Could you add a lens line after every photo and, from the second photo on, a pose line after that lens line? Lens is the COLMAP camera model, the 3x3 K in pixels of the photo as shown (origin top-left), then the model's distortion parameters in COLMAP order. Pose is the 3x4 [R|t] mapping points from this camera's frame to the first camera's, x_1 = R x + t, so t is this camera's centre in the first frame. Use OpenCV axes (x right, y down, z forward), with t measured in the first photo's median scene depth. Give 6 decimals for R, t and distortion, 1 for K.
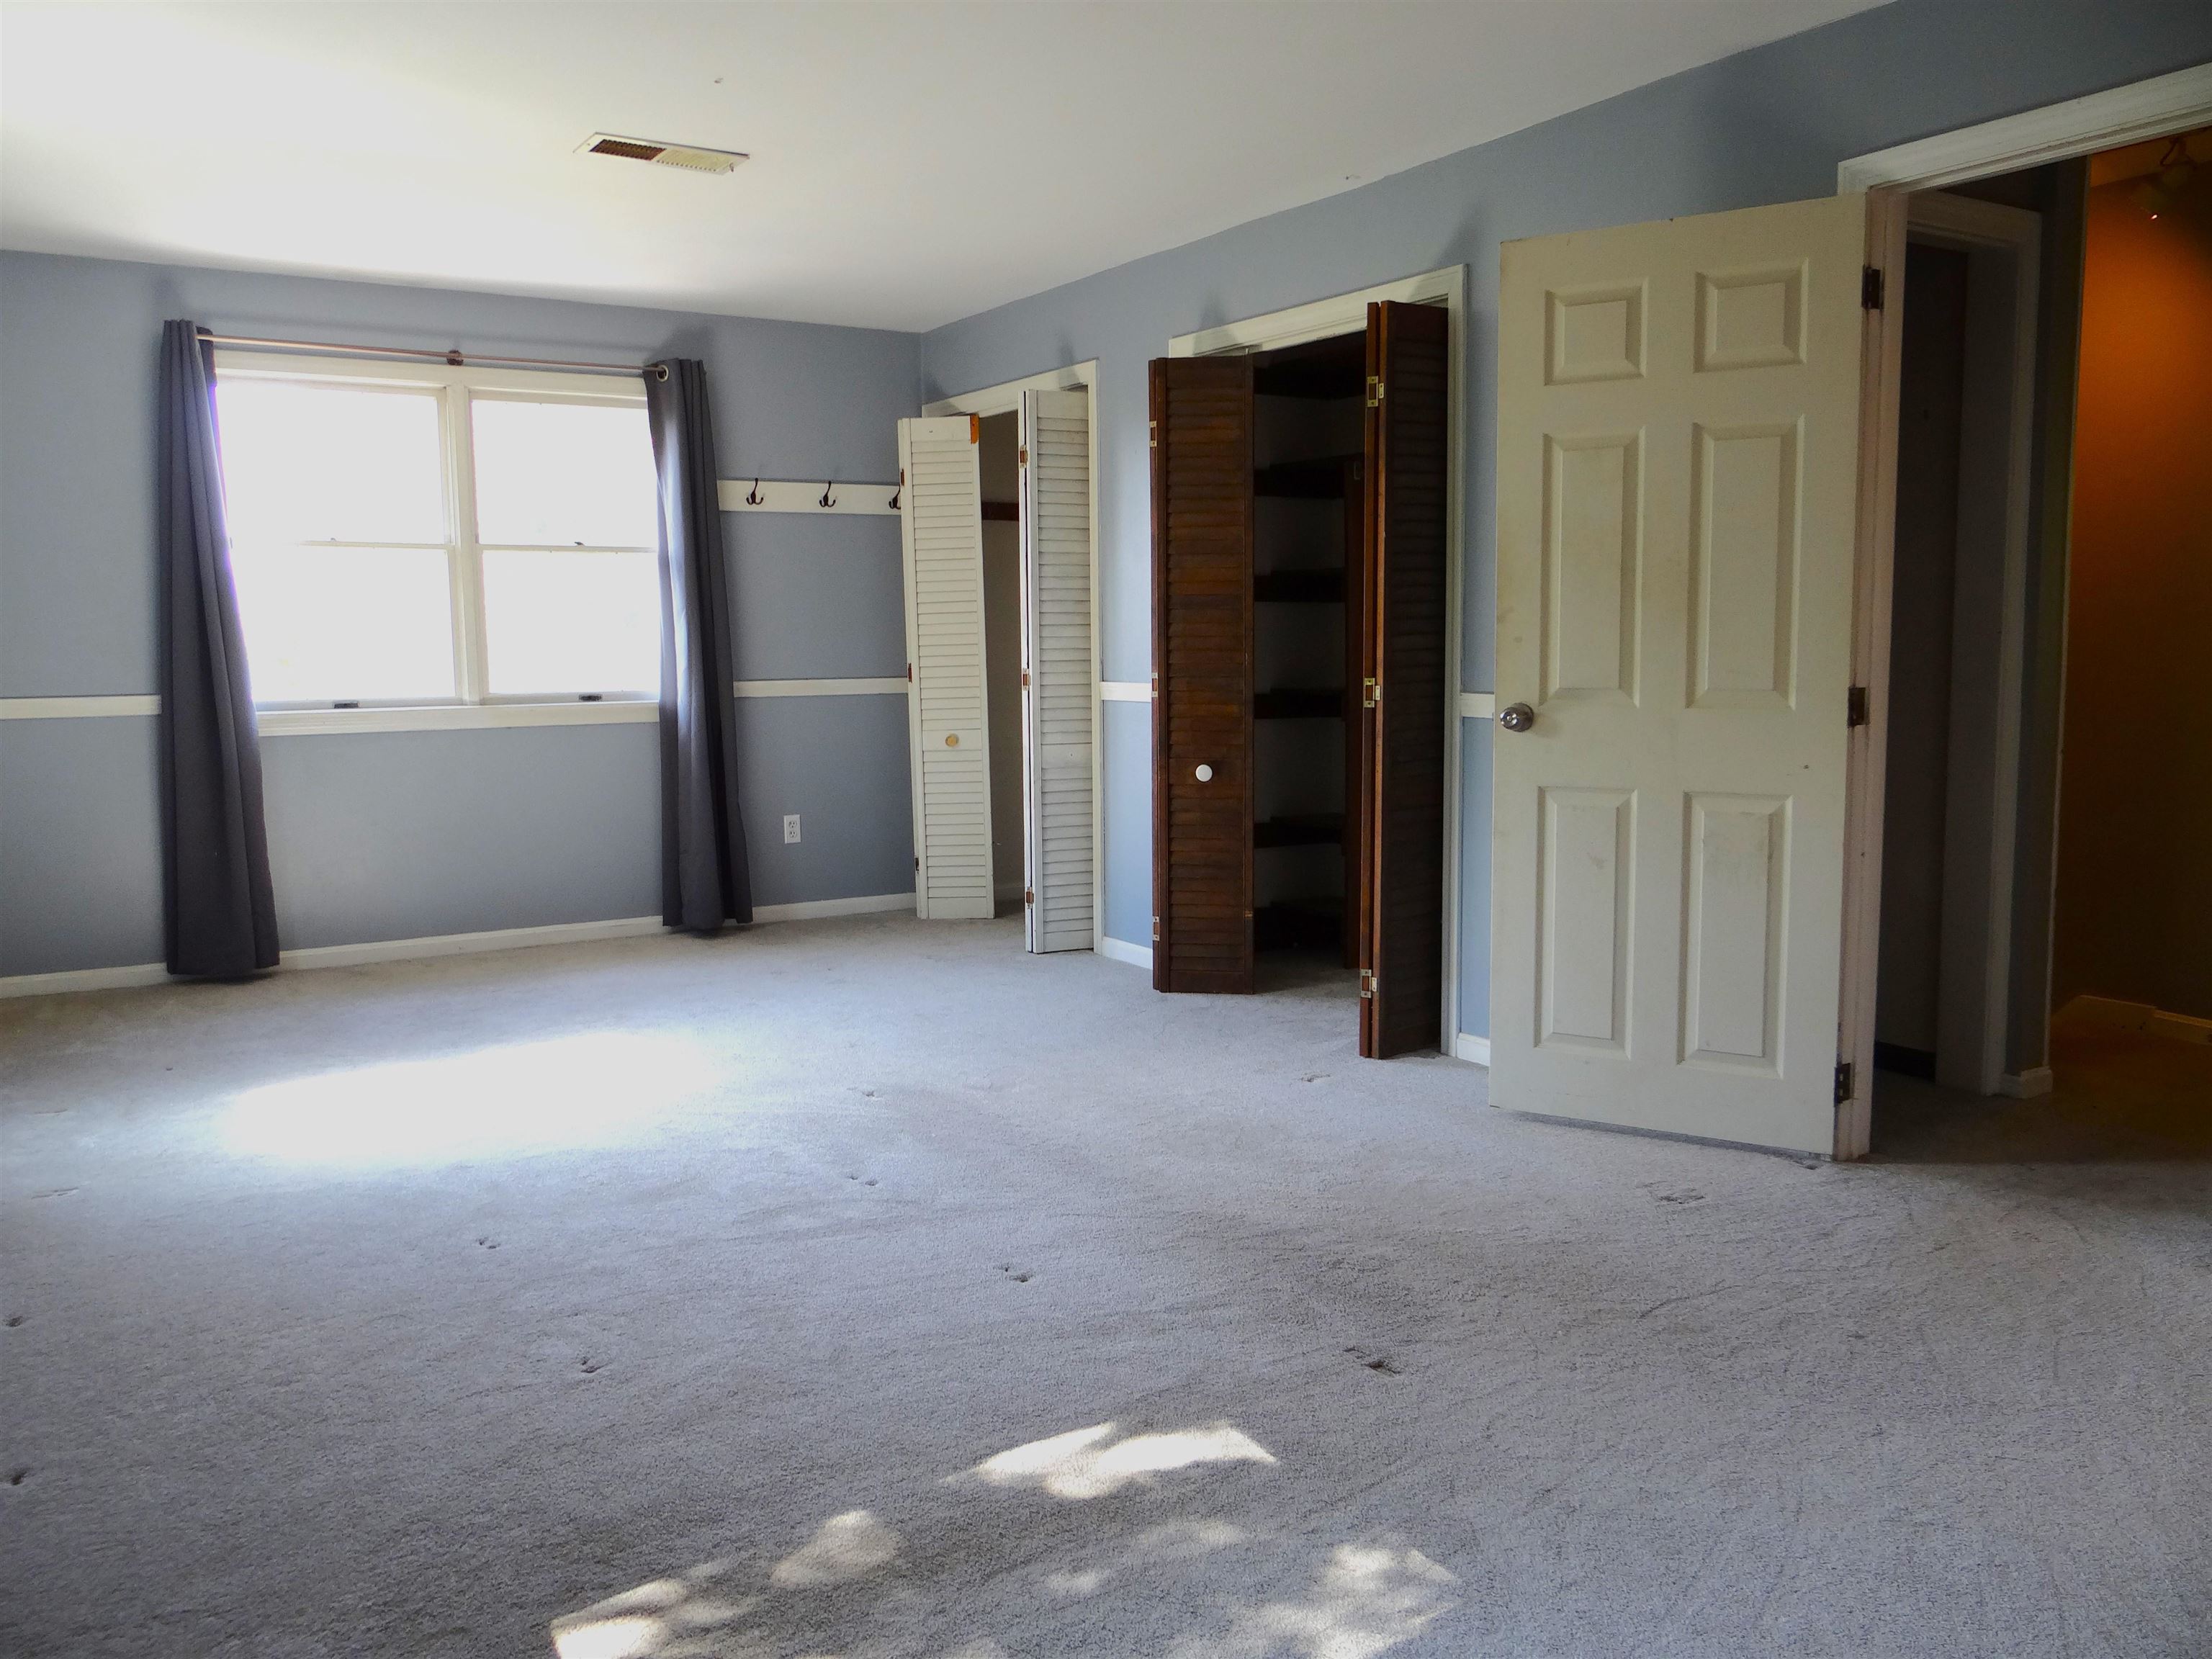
lens RADIAL K [[1745.3, 0, 1094.0], [0, 1745.3, 819.7], [0, 0, 1]] dist [-0.005691, -0.005645]
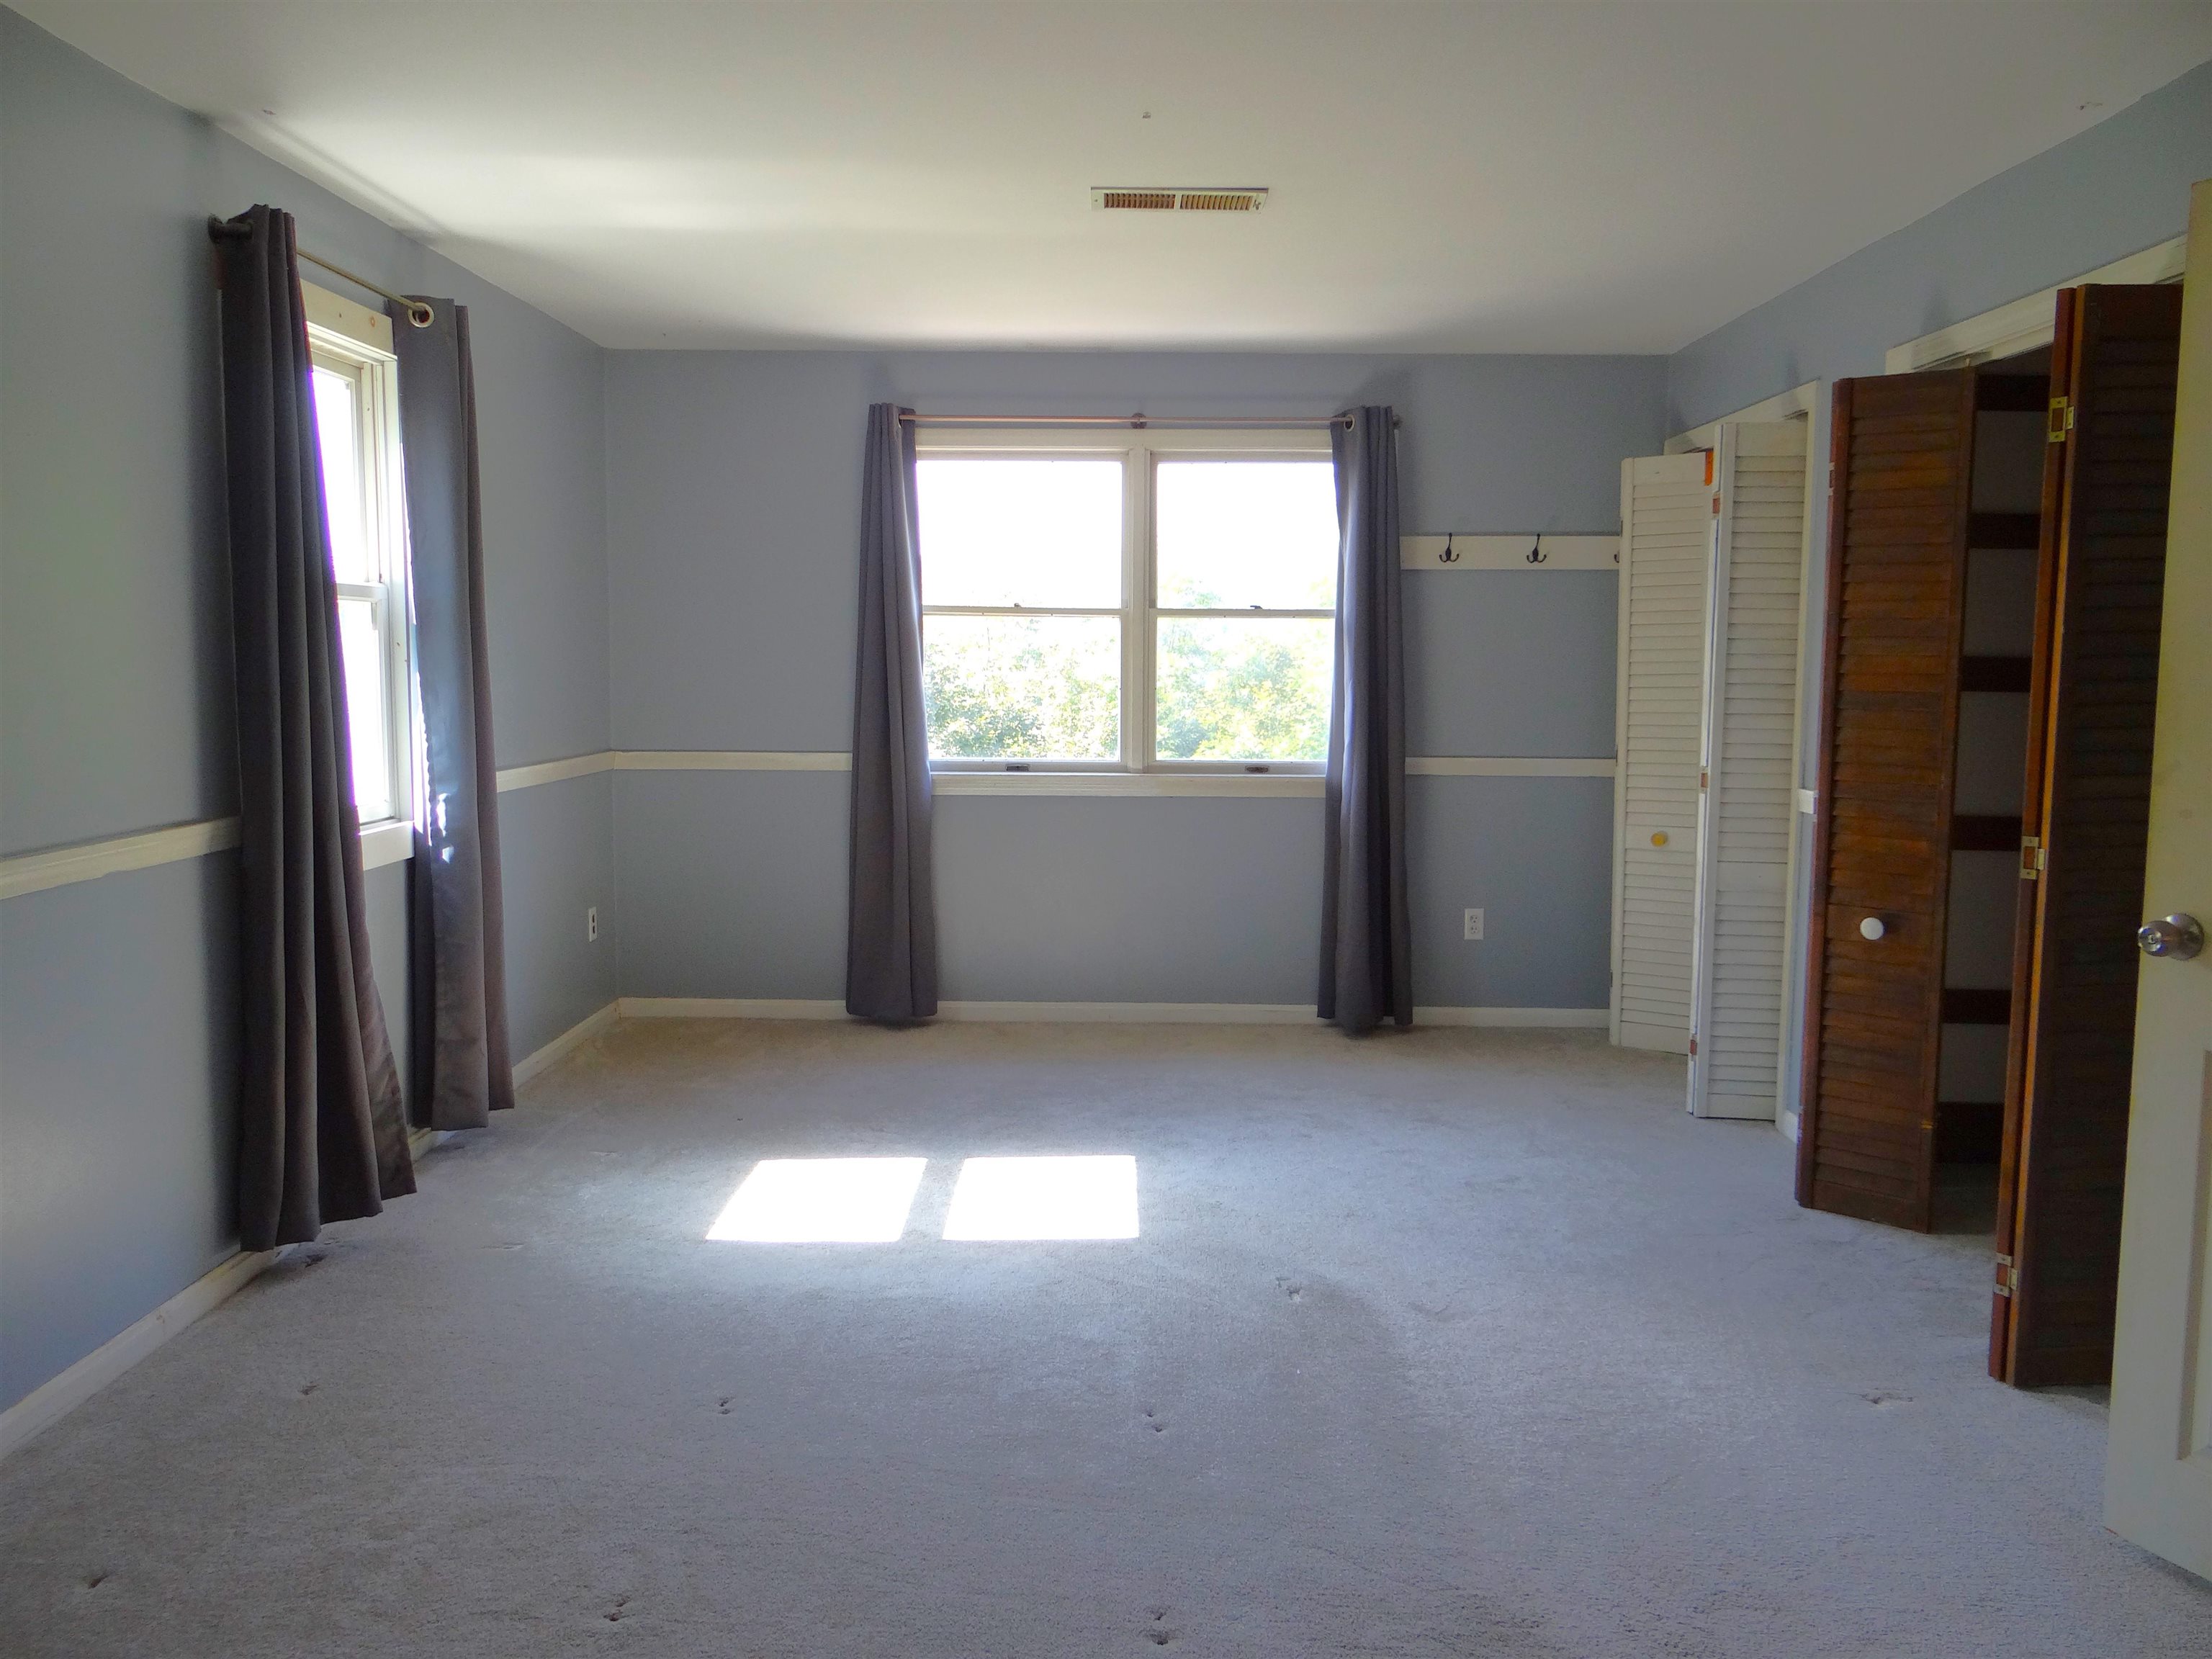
lens RADIAL K [[1745.1, 0, 1104.5], [0, 1745.1, 821.3], [0, 0, 1]] dist [0.000906, -0.000568]
pose [[0.838818, 0.068392, -0.540099, 0.165927], [-0.071685, 0.997315, 0.014955, -0.053171], [0.539672, 0.026173, 0.841469, 0.167471]]
